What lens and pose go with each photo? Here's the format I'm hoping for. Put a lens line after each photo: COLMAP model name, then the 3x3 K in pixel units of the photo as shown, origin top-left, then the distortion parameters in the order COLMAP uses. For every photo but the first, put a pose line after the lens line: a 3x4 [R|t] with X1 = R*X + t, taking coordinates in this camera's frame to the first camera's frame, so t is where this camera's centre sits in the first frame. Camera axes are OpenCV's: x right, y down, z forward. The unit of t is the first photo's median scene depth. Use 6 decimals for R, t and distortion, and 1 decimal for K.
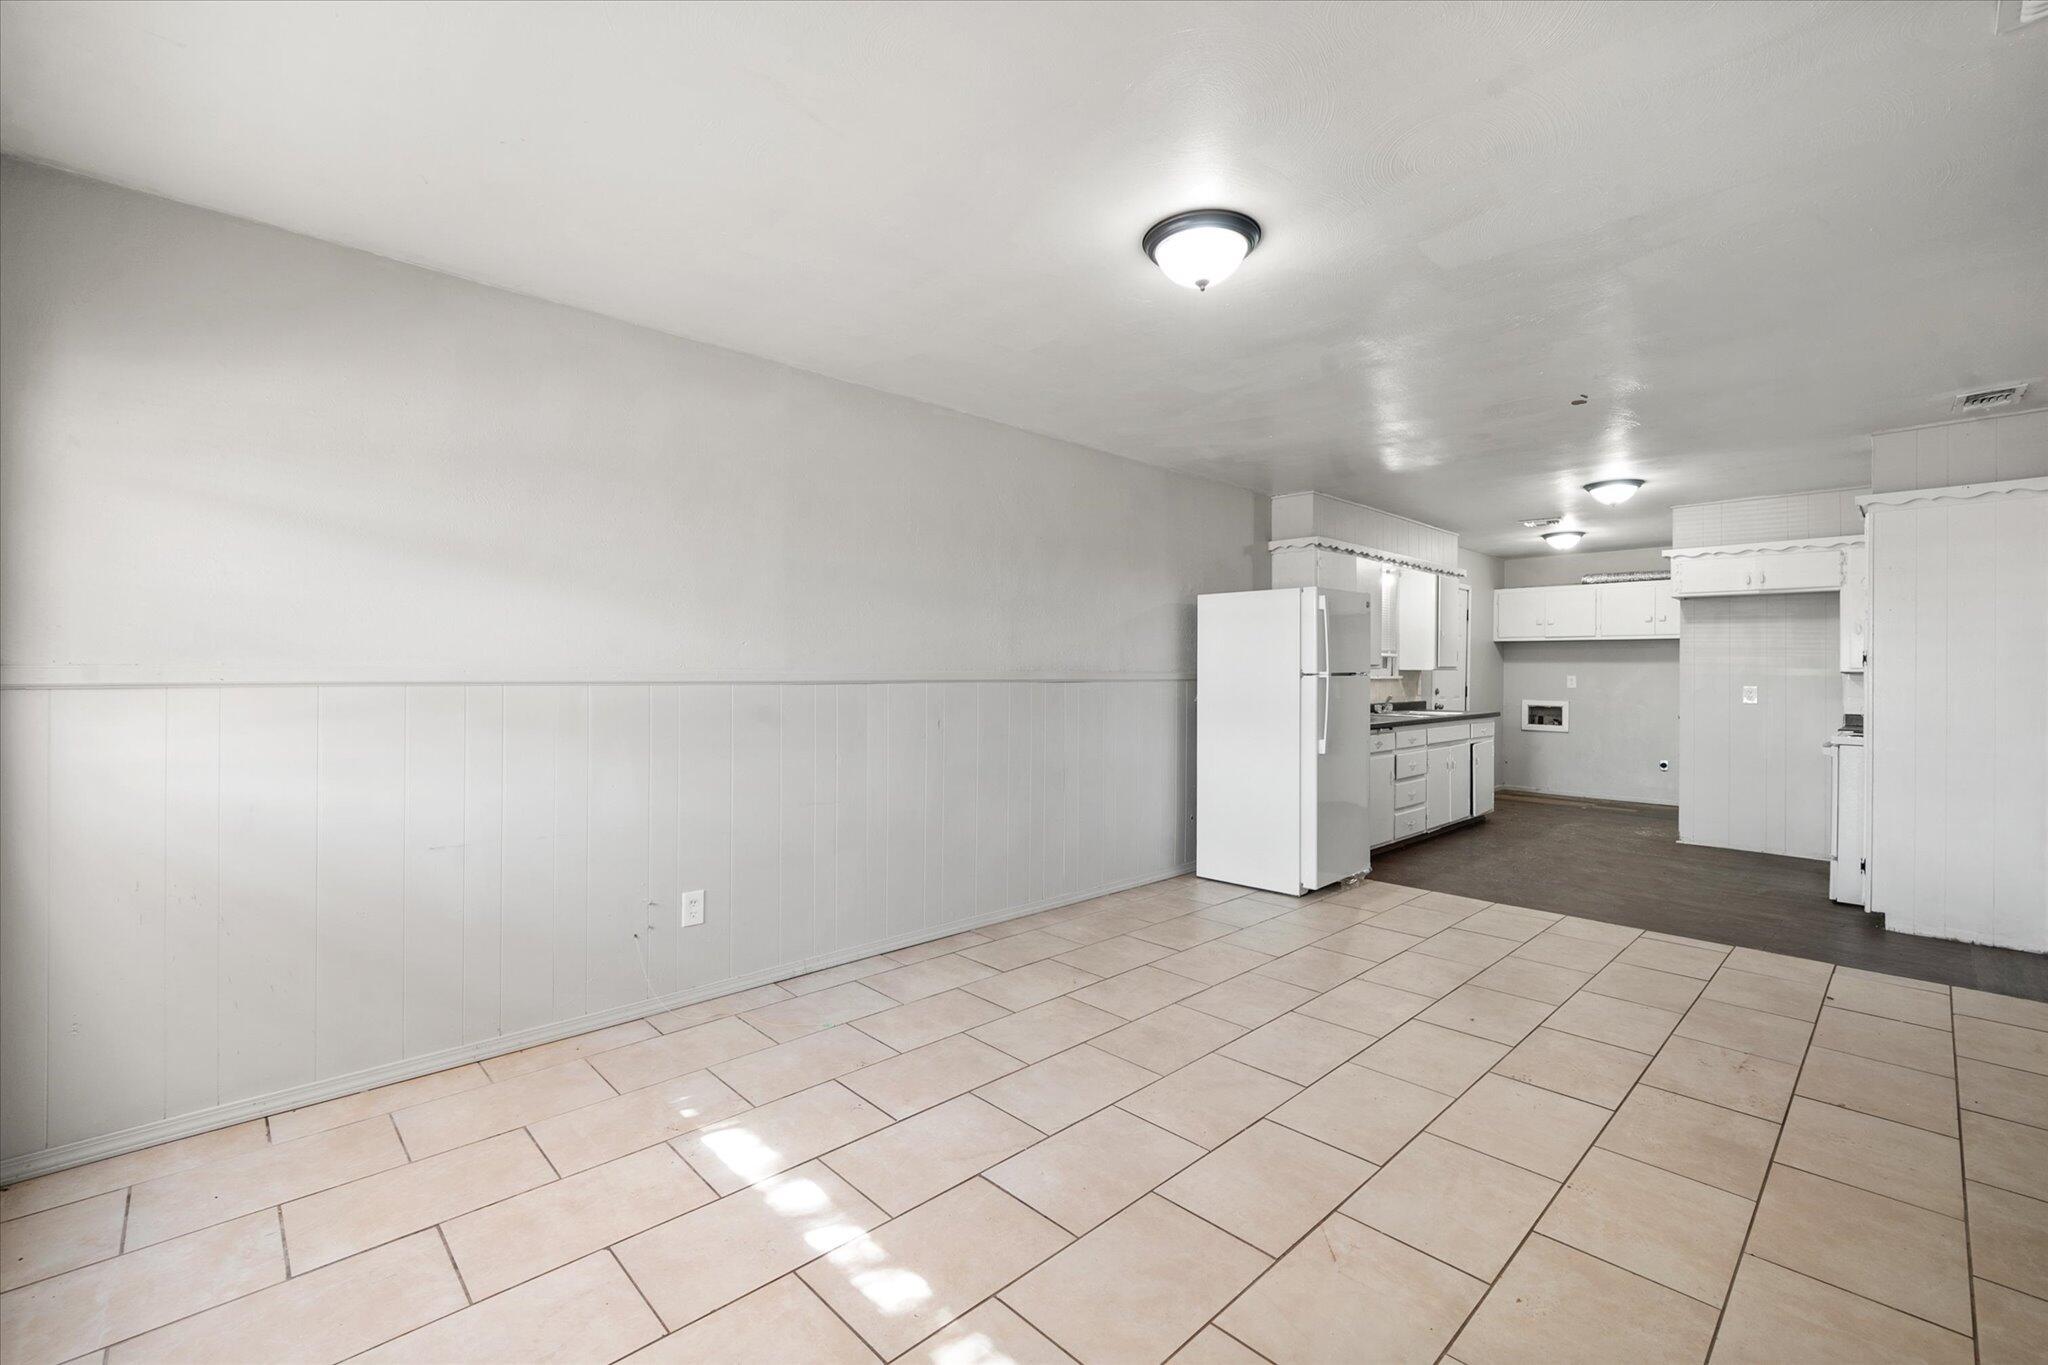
lens RADIAL K [[868.7, 0, 1031.3], [0, 868.7, 671.6], [0, 0, 1]] dist [-0.000486, 0.000192]
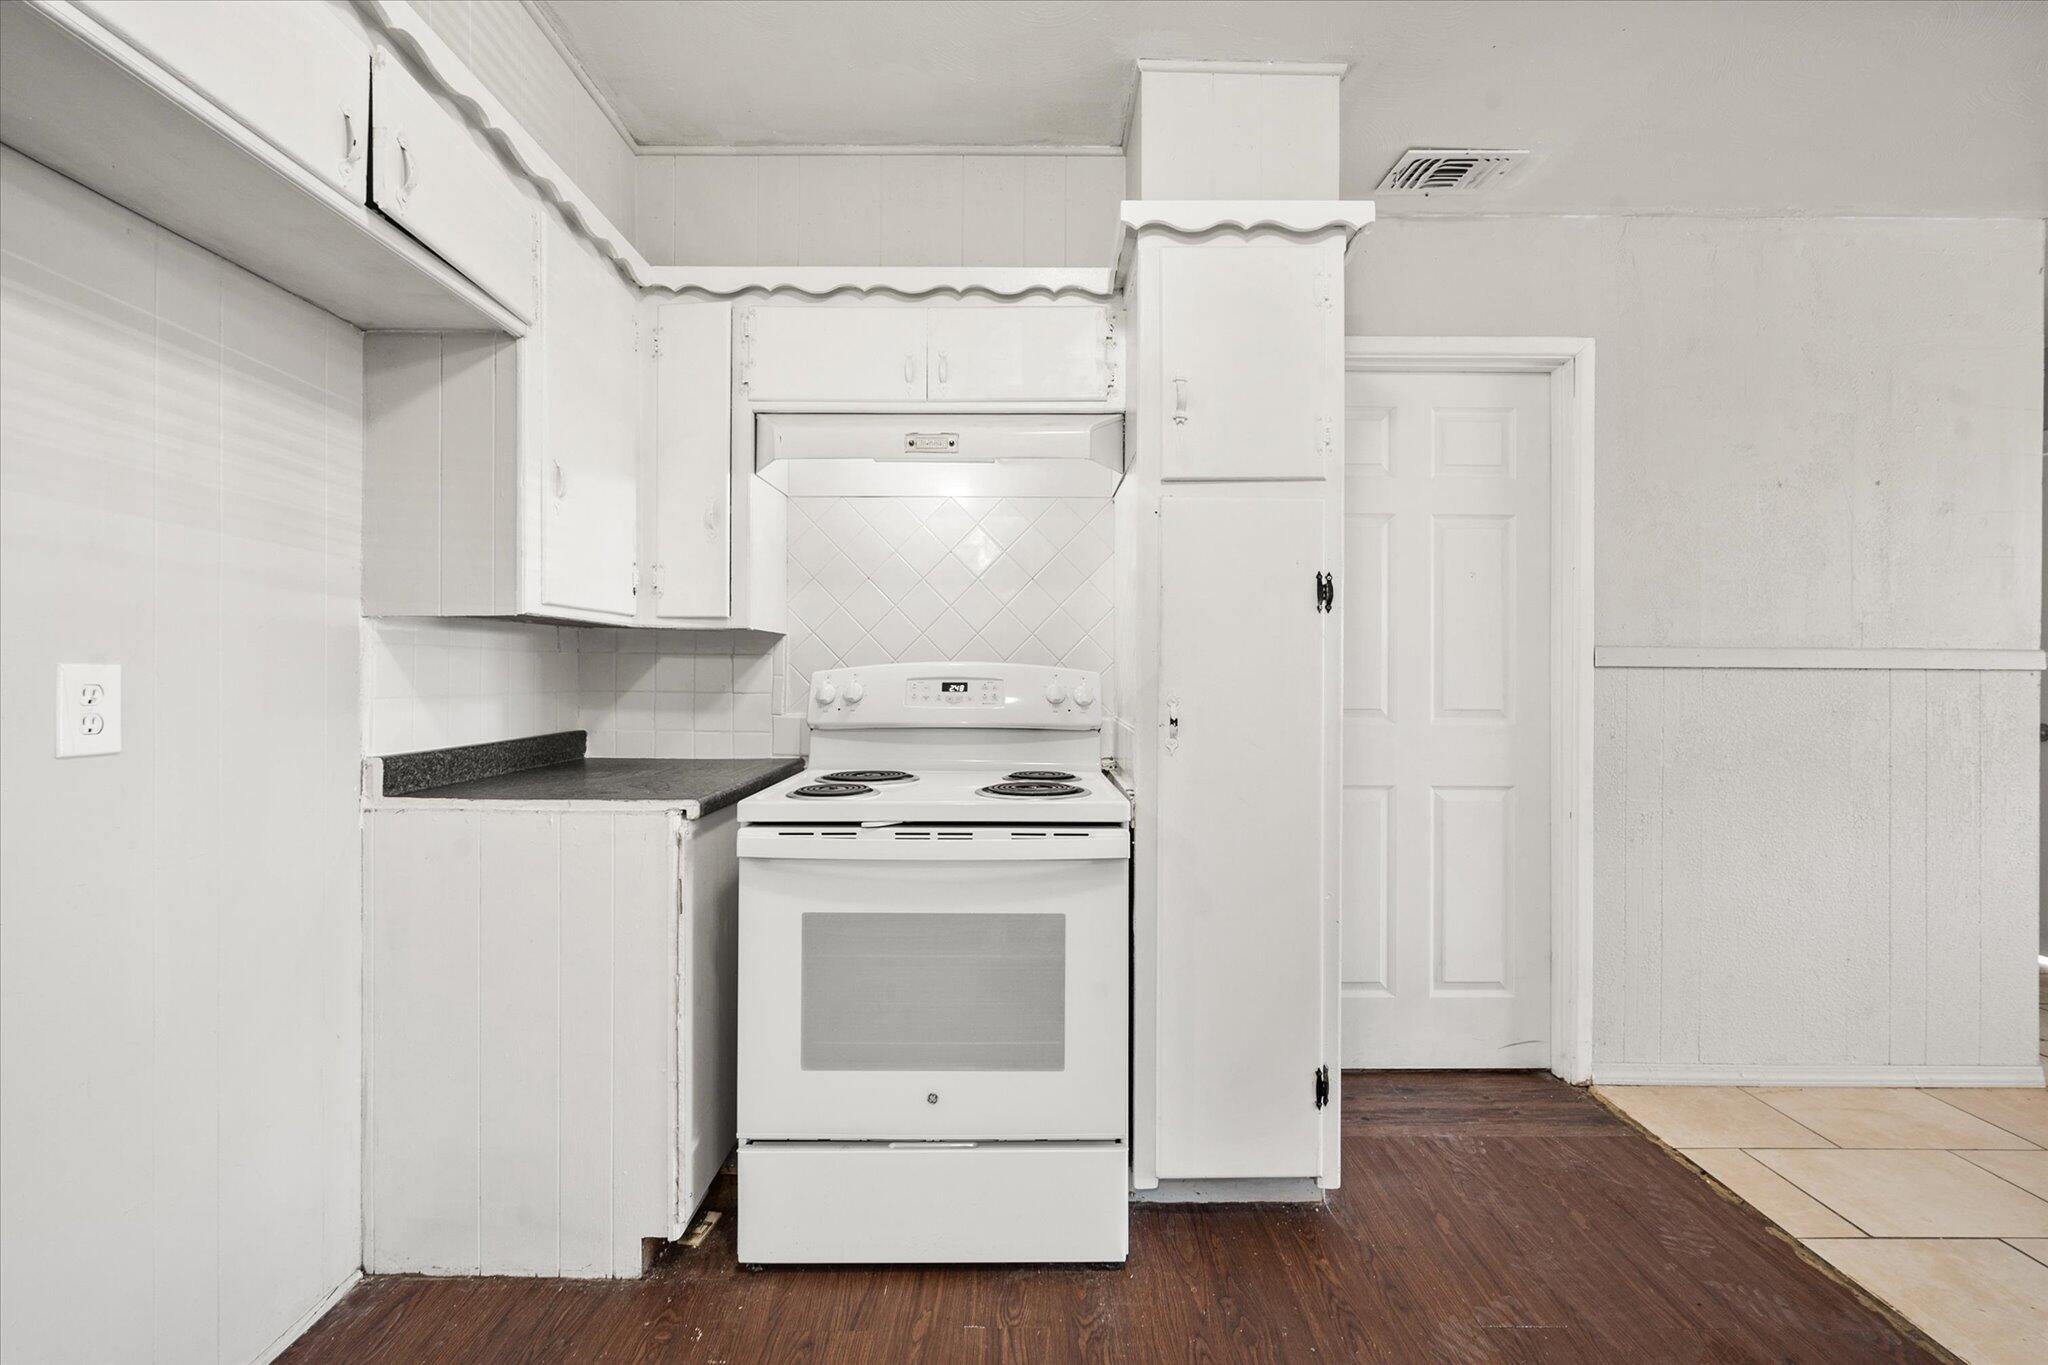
lens RADIAL K [[868.7, 0, 1012.8], [0, 868.7, 674.8], [0, 0, 1]] dist [-0.000486, 0.000192]
pose [[-0.718316, -0.010227, 0.695642, 0.714227], [-0.008717, 0.999946, 0.005700, 0.021459], [-0.695662, -0.001969, -0.718366, 1.297333]]
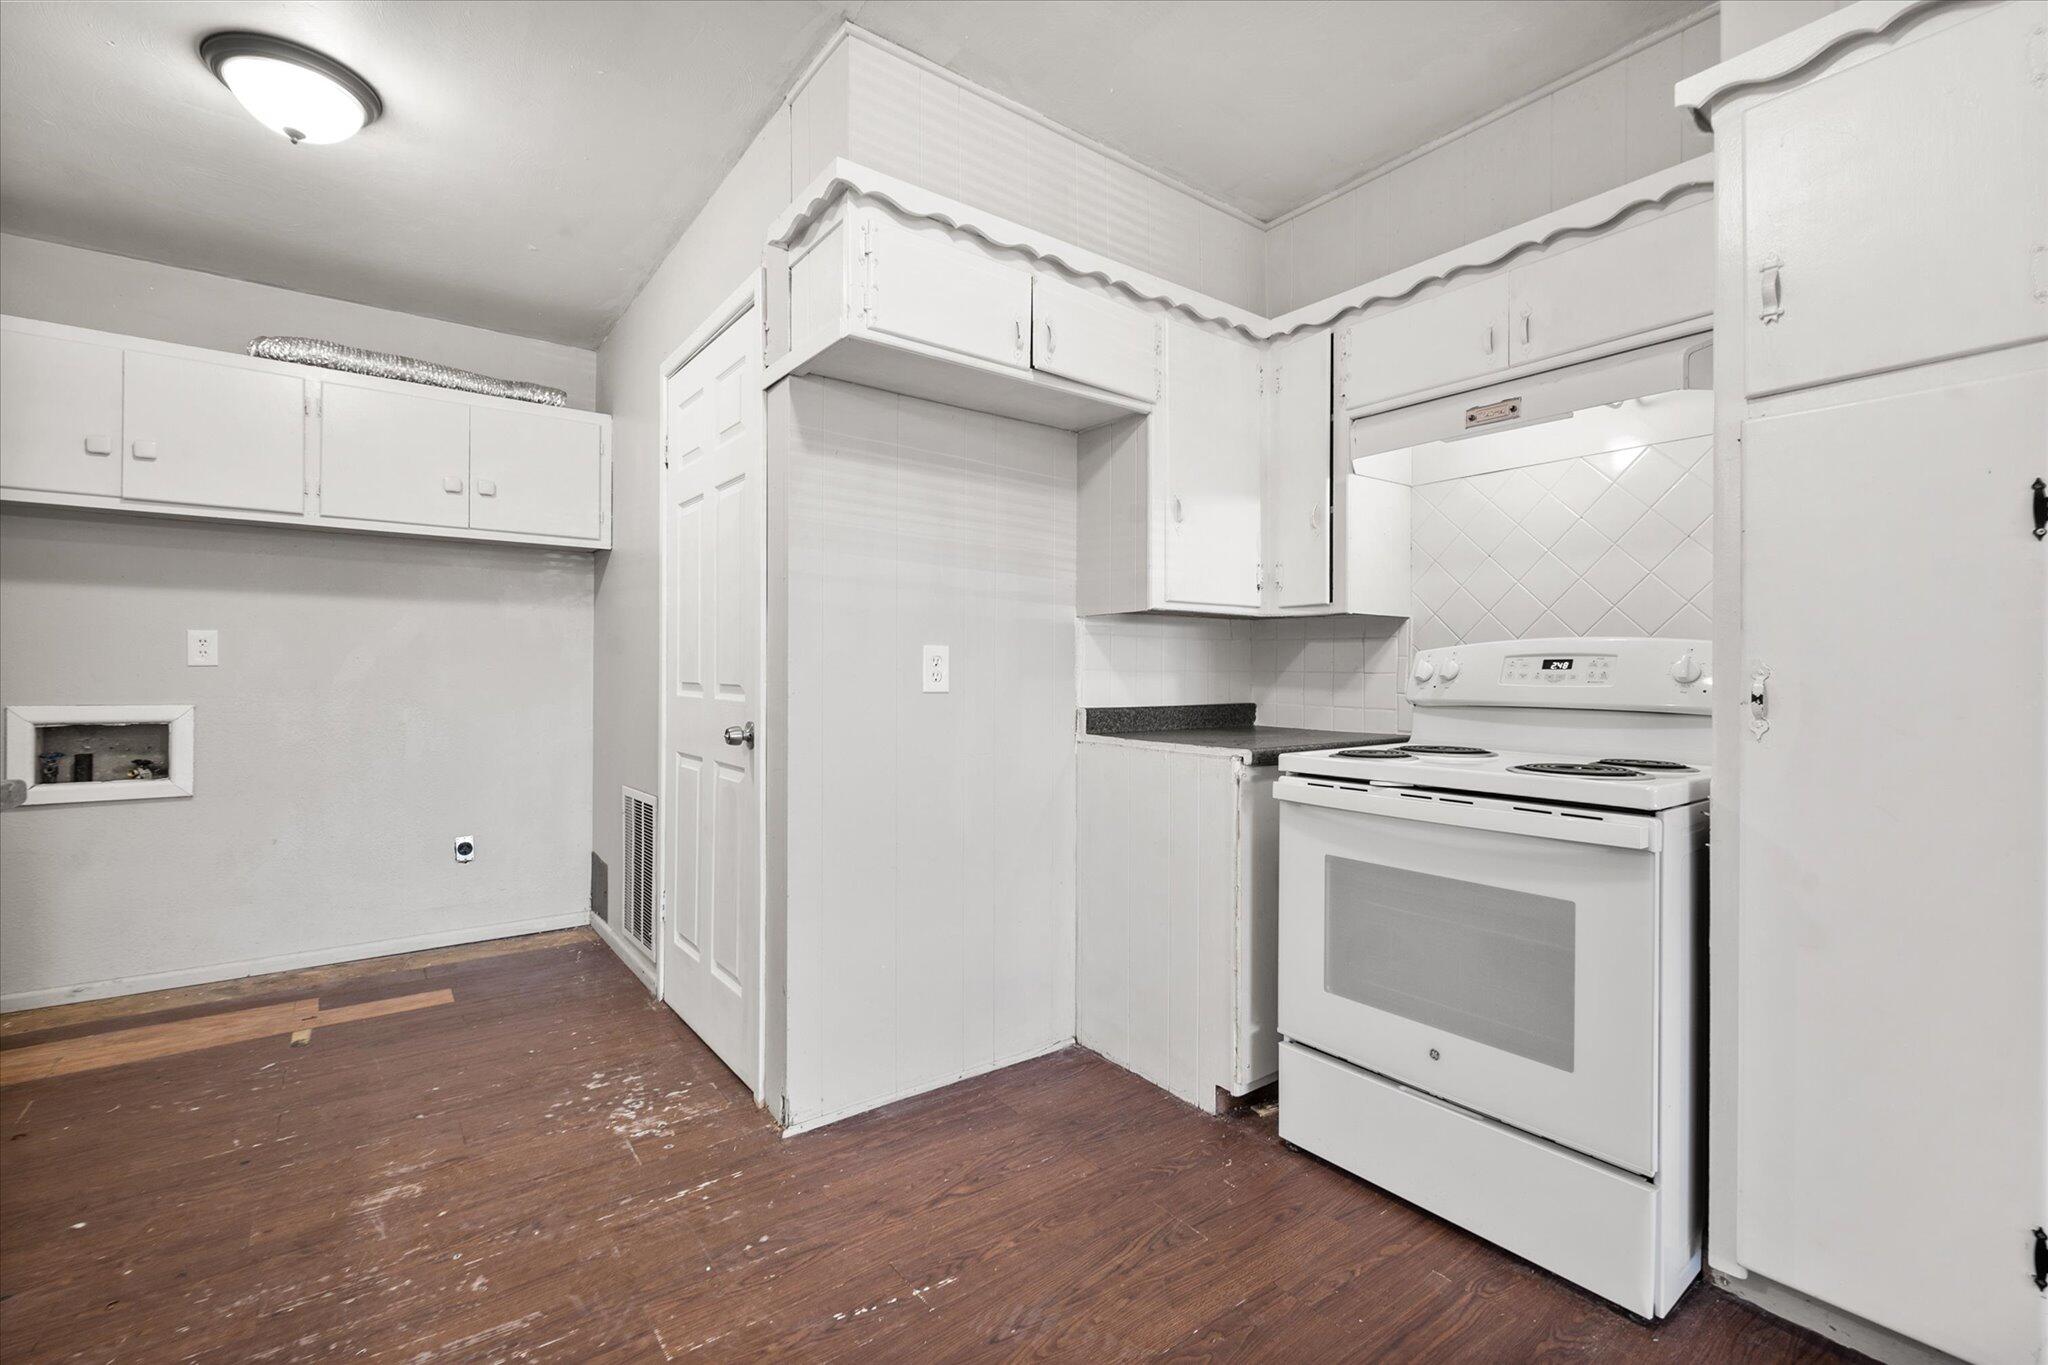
lens RADIAL K [[868.7, 0, 1014.7], [0, 868.7, 669.9], [0, 0, 1]] dist [-0.000486, 0.000192]
pose [[0.119314, -0.005463, 0.992842, 0.600869], [-0.004379, 0.999972, 0.006029, 0.032426], [-0.992847, -0.005067, 0.119287, 1.200897]]
